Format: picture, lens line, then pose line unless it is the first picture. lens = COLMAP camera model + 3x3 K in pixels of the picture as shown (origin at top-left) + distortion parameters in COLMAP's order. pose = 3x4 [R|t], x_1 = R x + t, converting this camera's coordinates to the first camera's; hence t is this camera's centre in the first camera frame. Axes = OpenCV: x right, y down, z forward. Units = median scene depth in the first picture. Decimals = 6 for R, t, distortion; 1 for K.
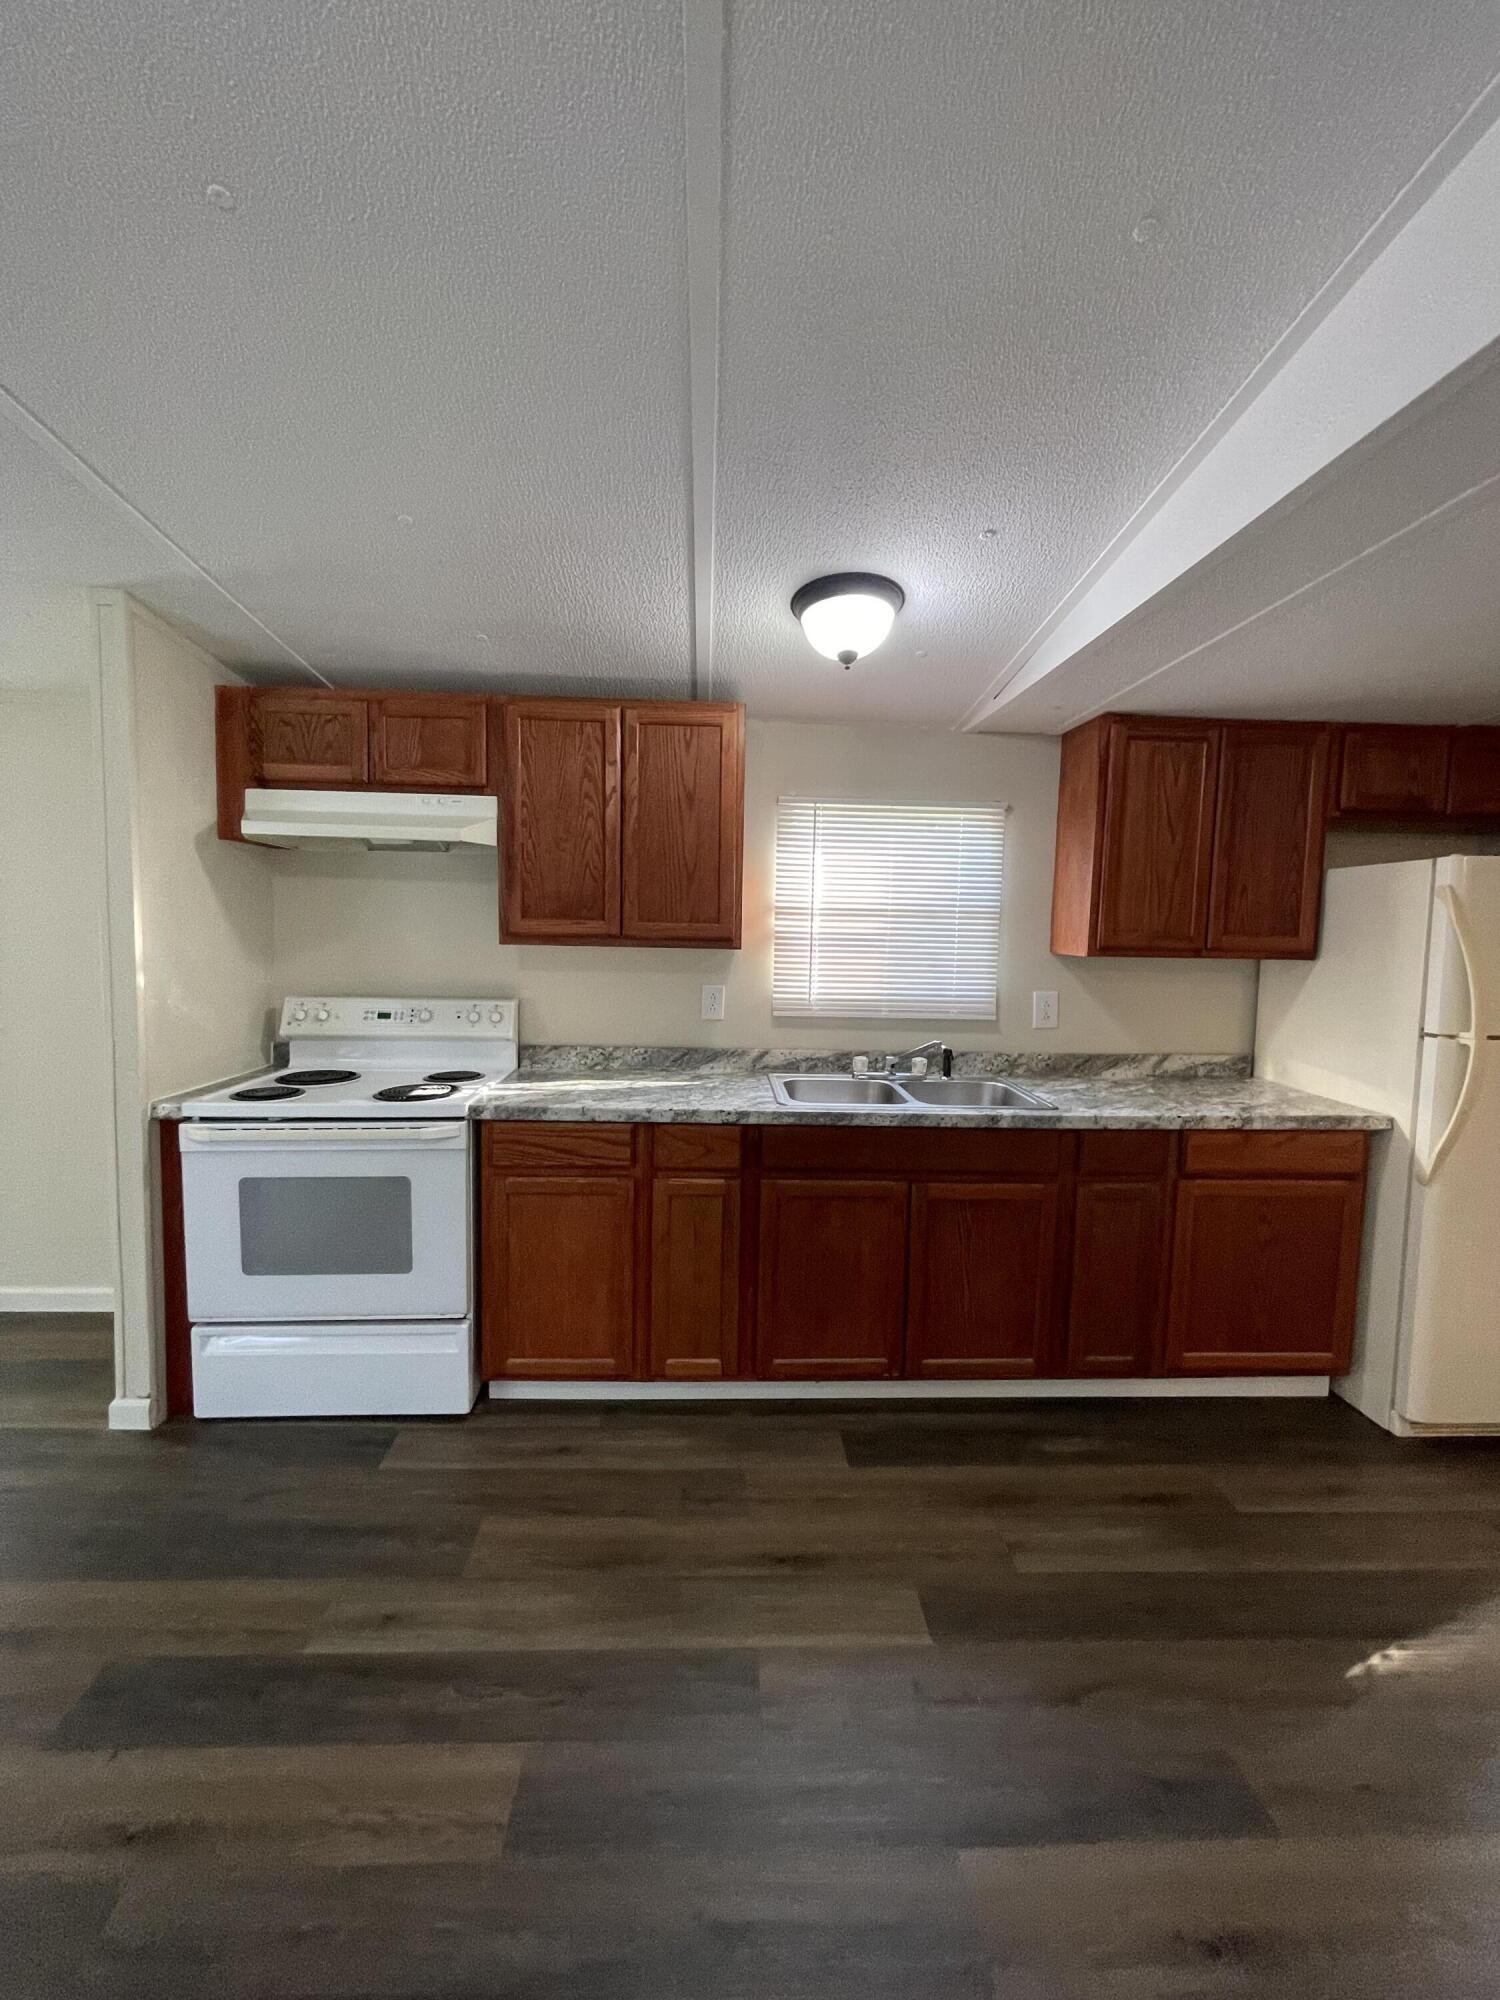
lens RADIAL K [[803.3, 0, 743.6], [0, 803.3, 990.0], [0, 0, 1]] dist [-0.002909, 0.000279]
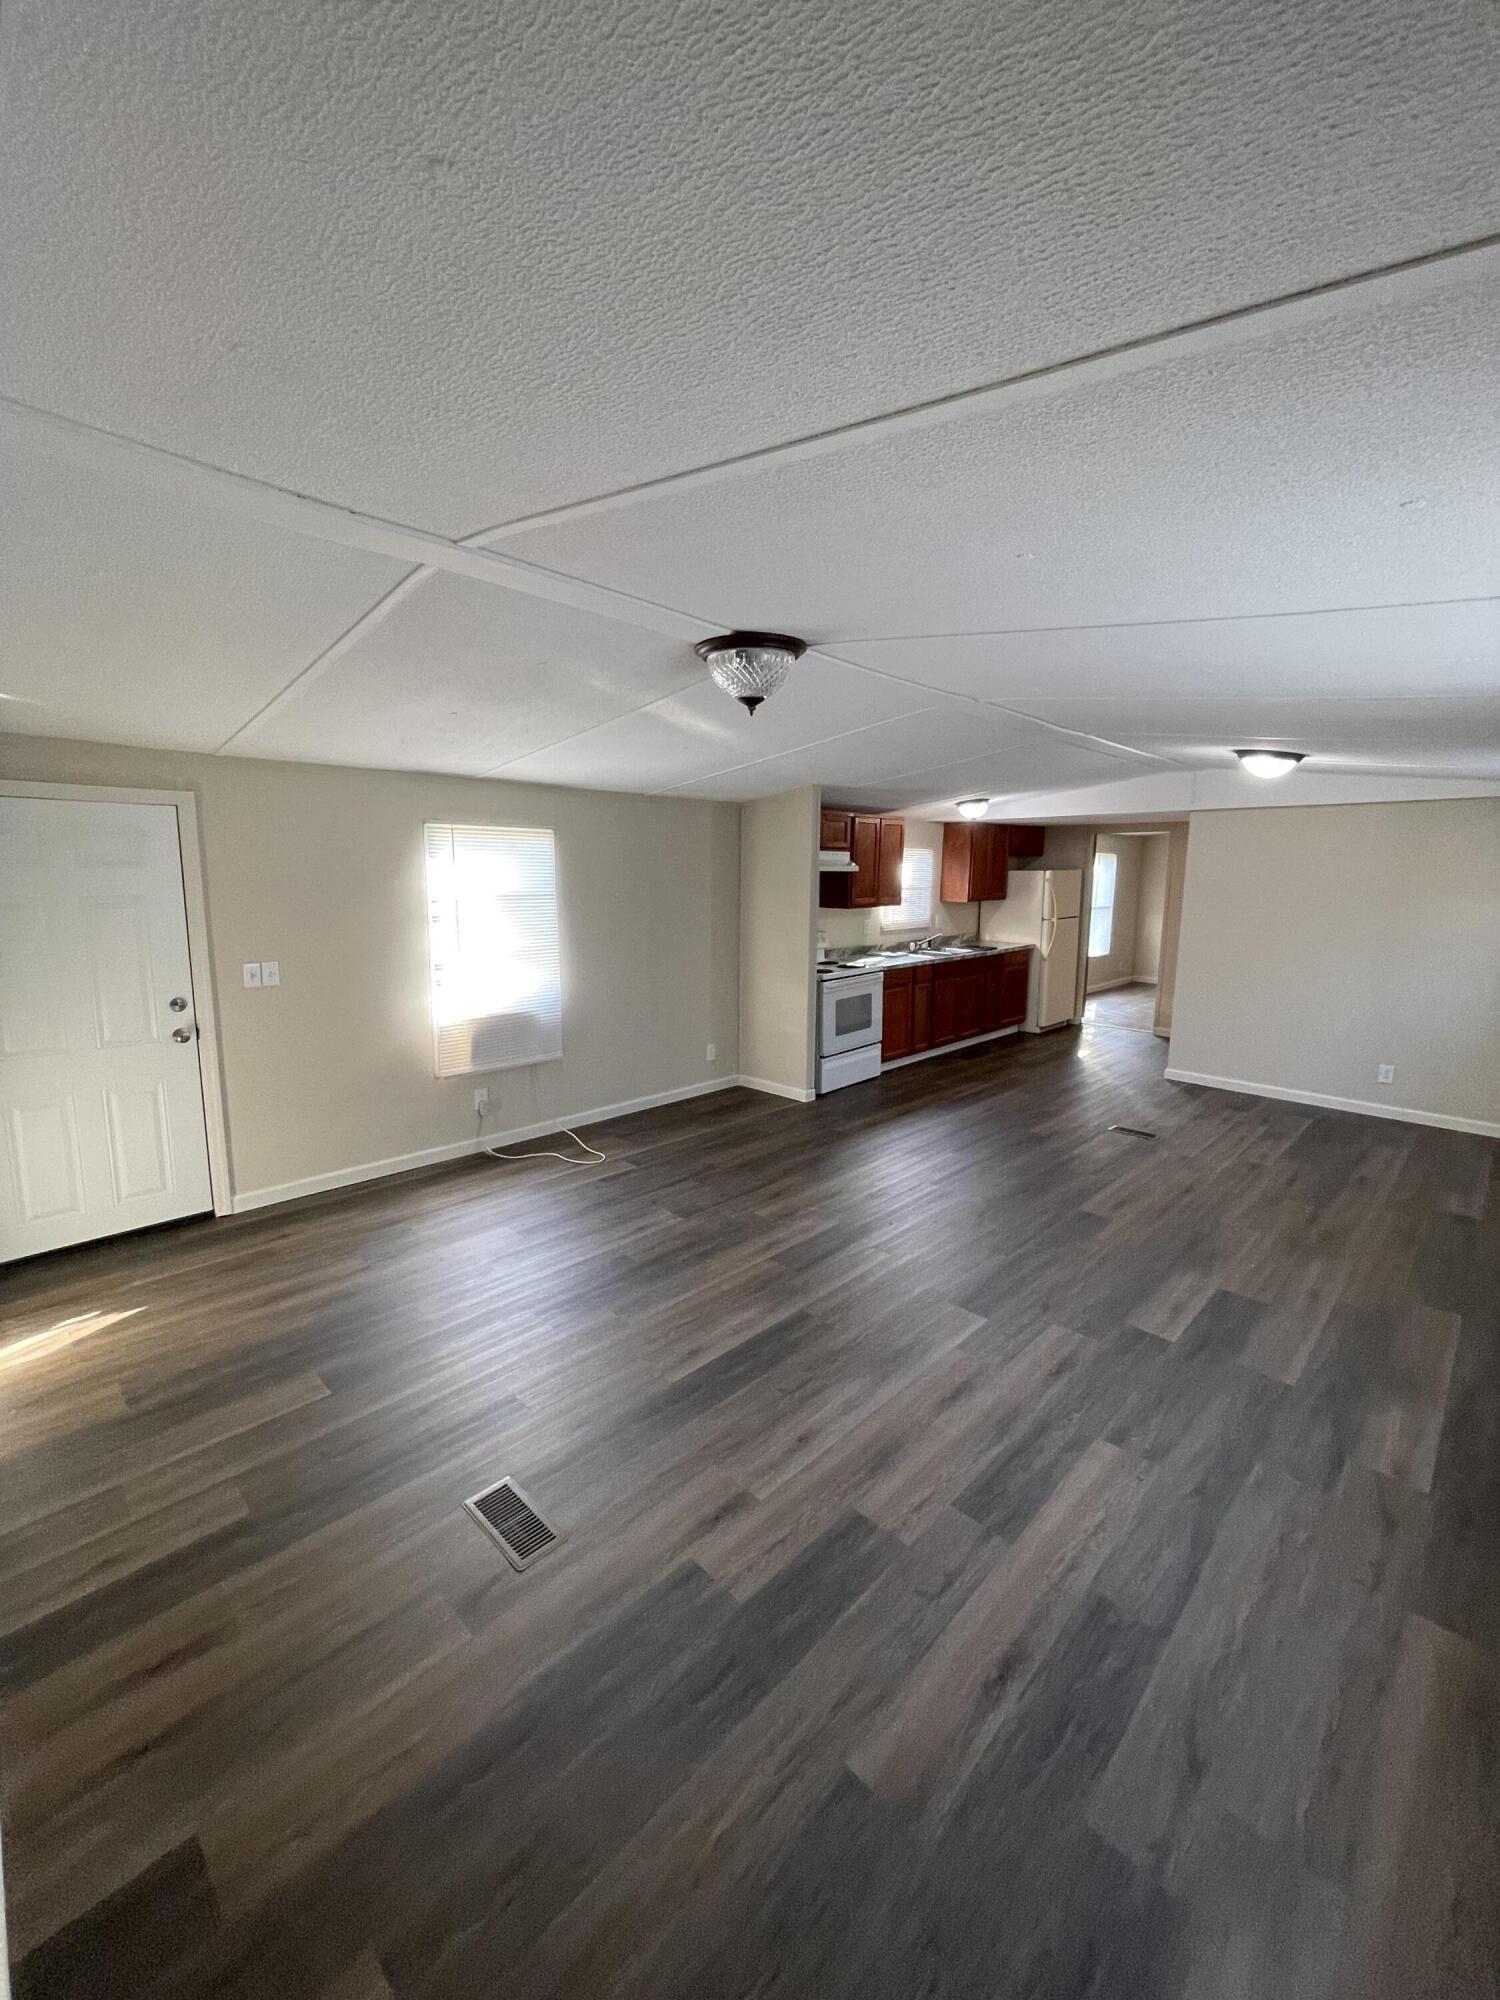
lens RADIAL K [[811.4, 0, 743.5], [0, 811.4, 988.7], [0, 0, 1]] dist [0.002126, 0.000637]
pose [[0.734717, -0.120127, 0.667653, -2.422078], [0.062899, 0.992020, 0.109271, -0.112897], [-0.675452, -0.038288, 0.736410, -0.728430]]
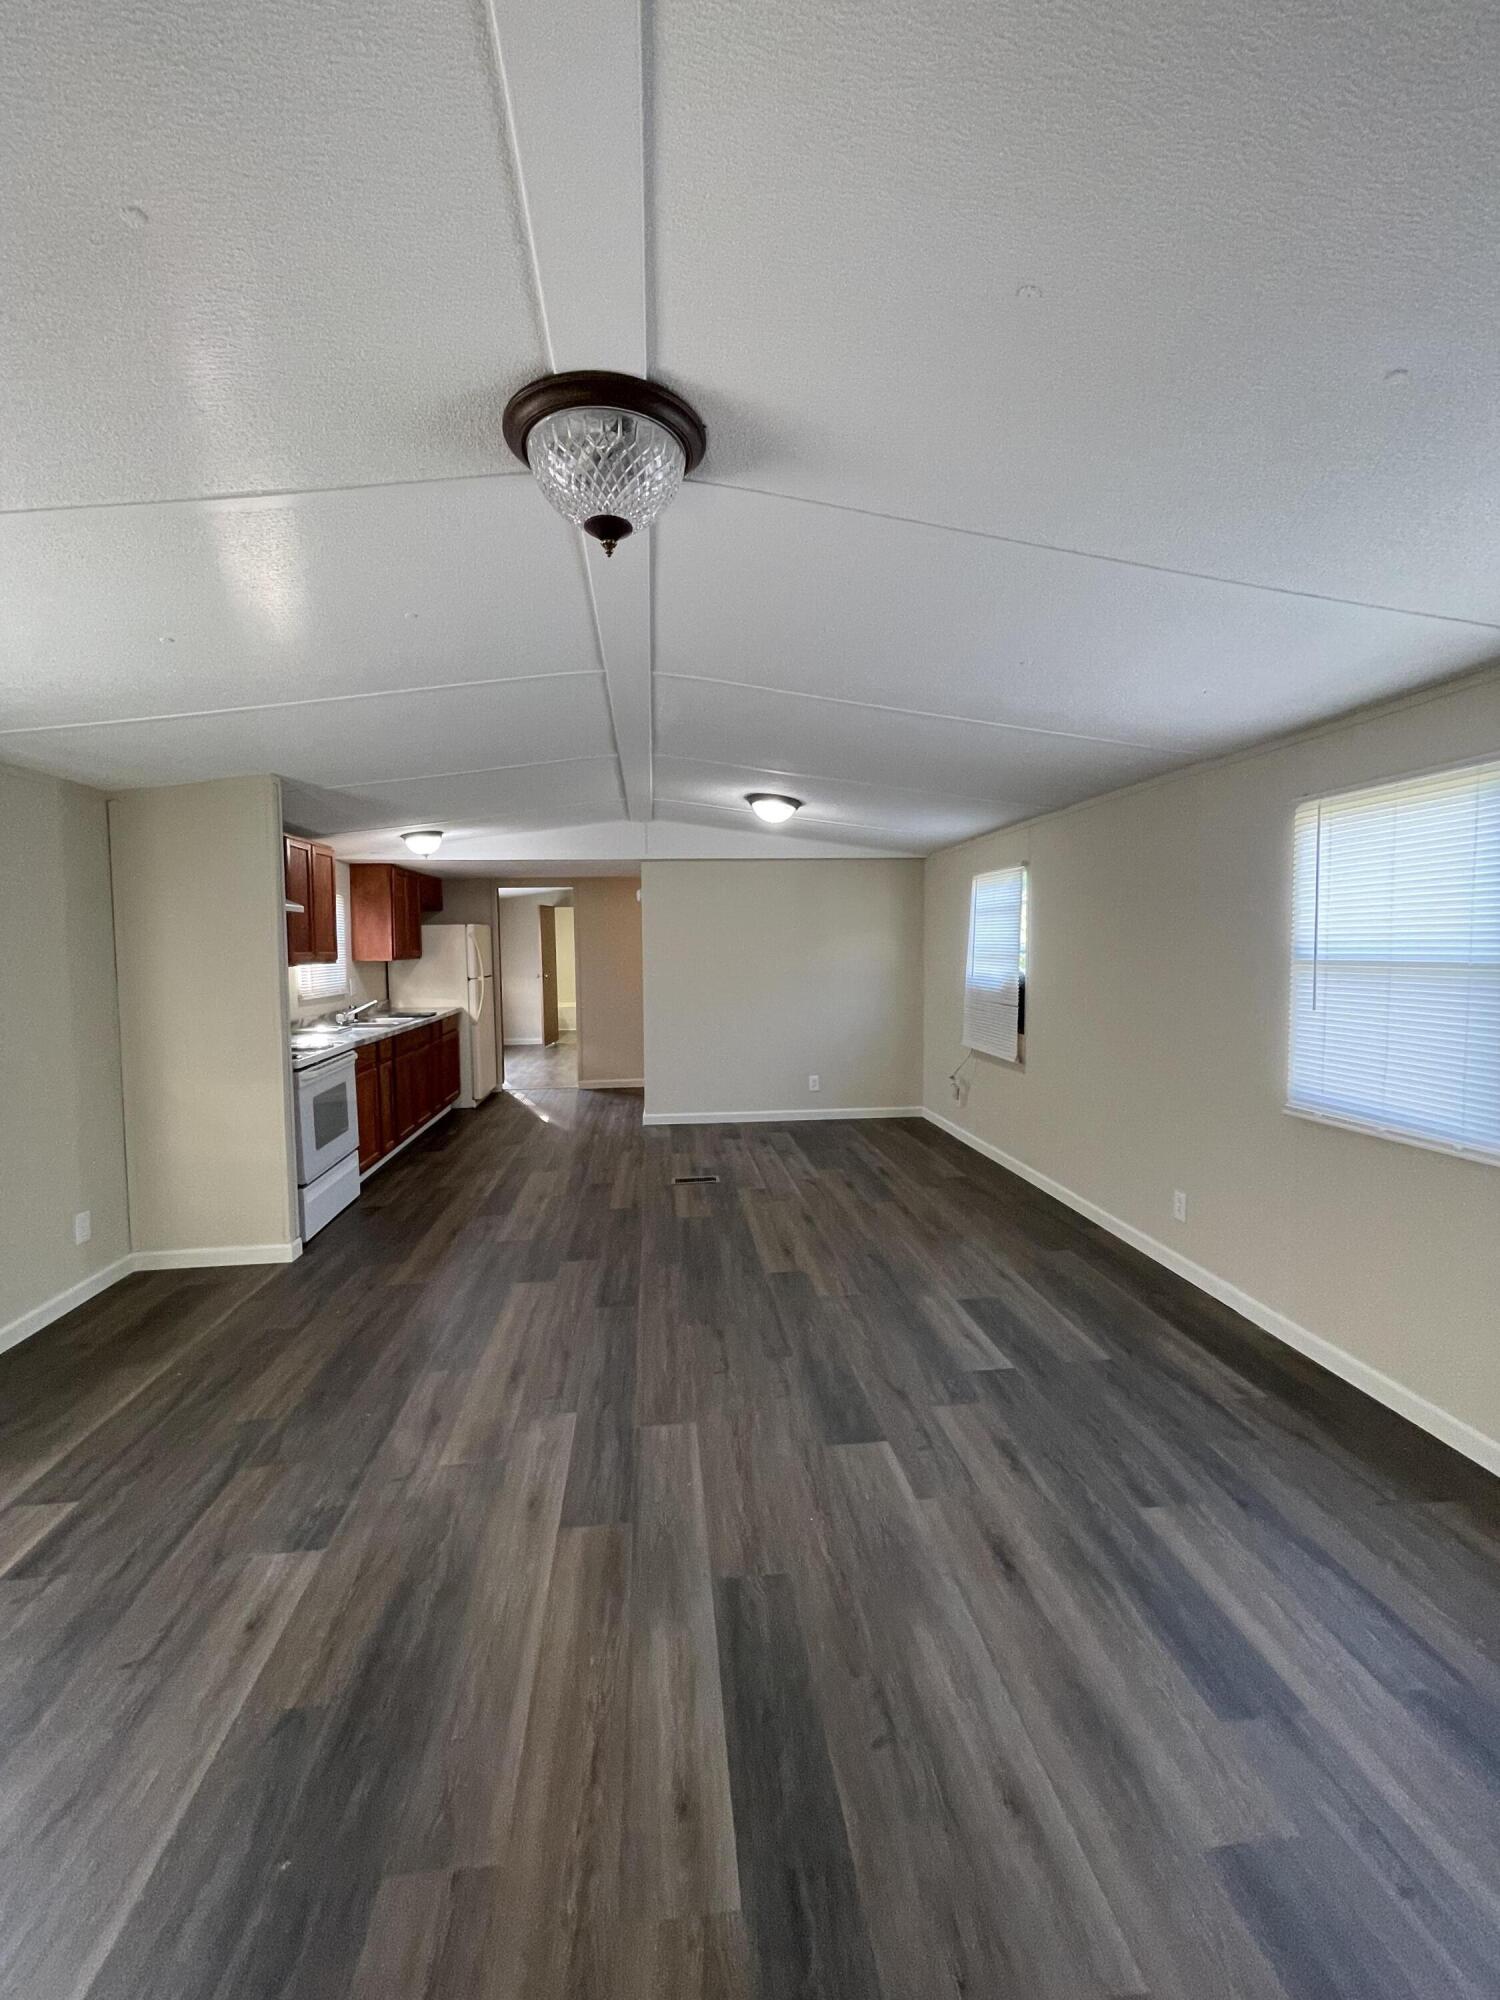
lens RADIAL K [[811.4, 0, 743.5], [0, 811.4, 988.7], [0, 0, 1]] dist [0.002126, 0.000637]
pose [[-0.064075, -0.078085, 0.994886, -2.276767], [0.087895, 0.992618, 0.083568, -0.075621], [-0.994067, 0.092800, -0.056739, 0.091072]]
